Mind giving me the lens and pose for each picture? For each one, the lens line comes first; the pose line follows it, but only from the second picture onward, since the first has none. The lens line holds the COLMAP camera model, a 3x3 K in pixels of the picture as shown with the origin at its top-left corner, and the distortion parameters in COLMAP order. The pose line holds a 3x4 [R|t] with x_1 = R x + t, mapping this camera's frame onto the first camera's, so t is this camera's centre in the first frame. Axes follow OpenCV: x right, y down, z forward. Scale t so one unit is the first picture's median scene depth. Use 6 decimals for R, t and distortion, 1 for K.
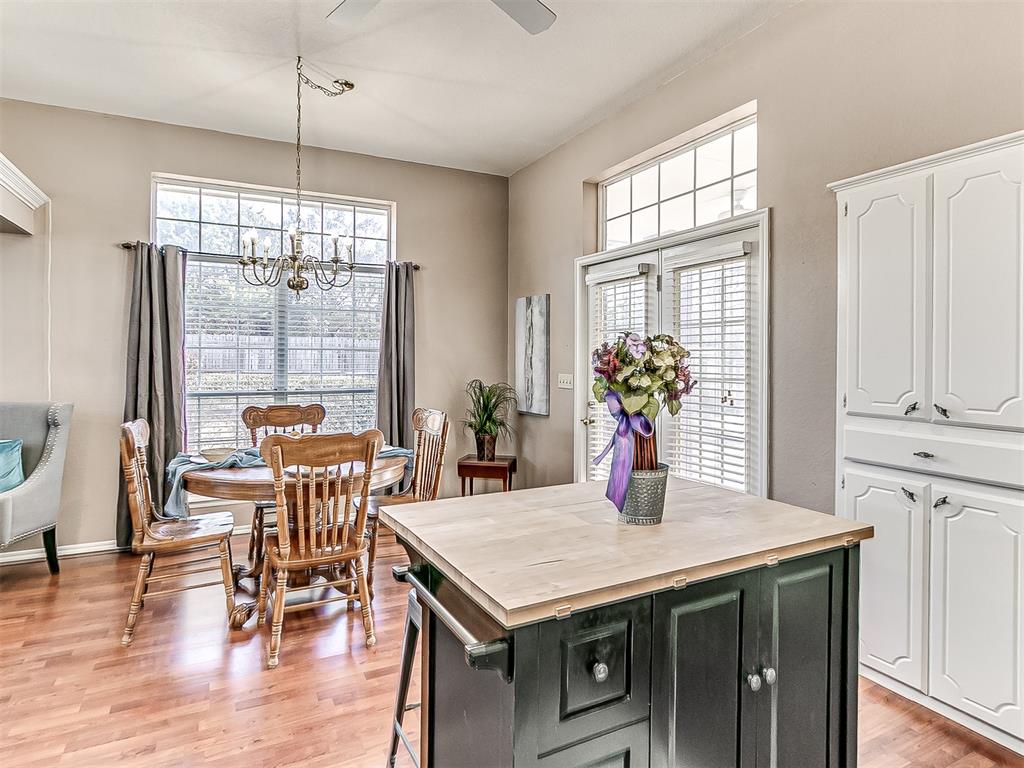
lens RADIAL K [[570.9, 0, 467.1], [0, 570.9, 360.8], [0, 0, 1]] dist [-0.000319, -0.001442]
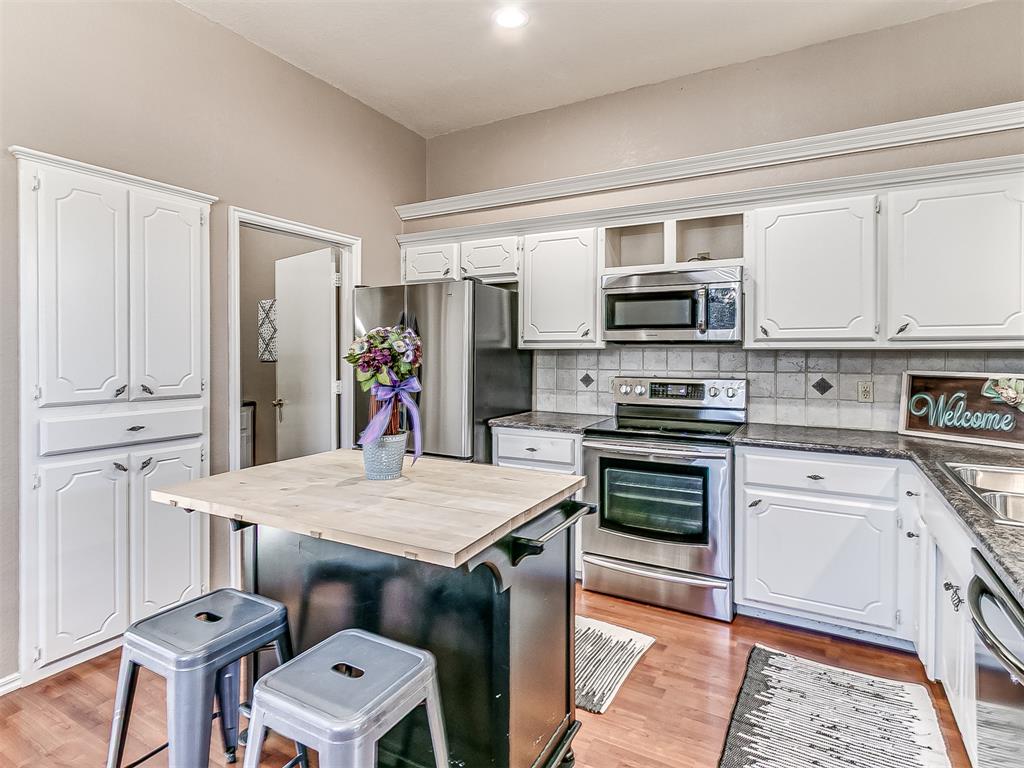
lens RADIAL K [[558.7, 0, 533.1], [0, 558.7, 354.1], [0, 0, 1]] dist [0.001988, -0.000584]
pose [[-0.587622, -0.010518, 0.809067, -0.333033], [-0.000502, 0.999920, 0.012635, -0.002306], [-0.809135, 0.007018, -0.587581, 0.545171]]
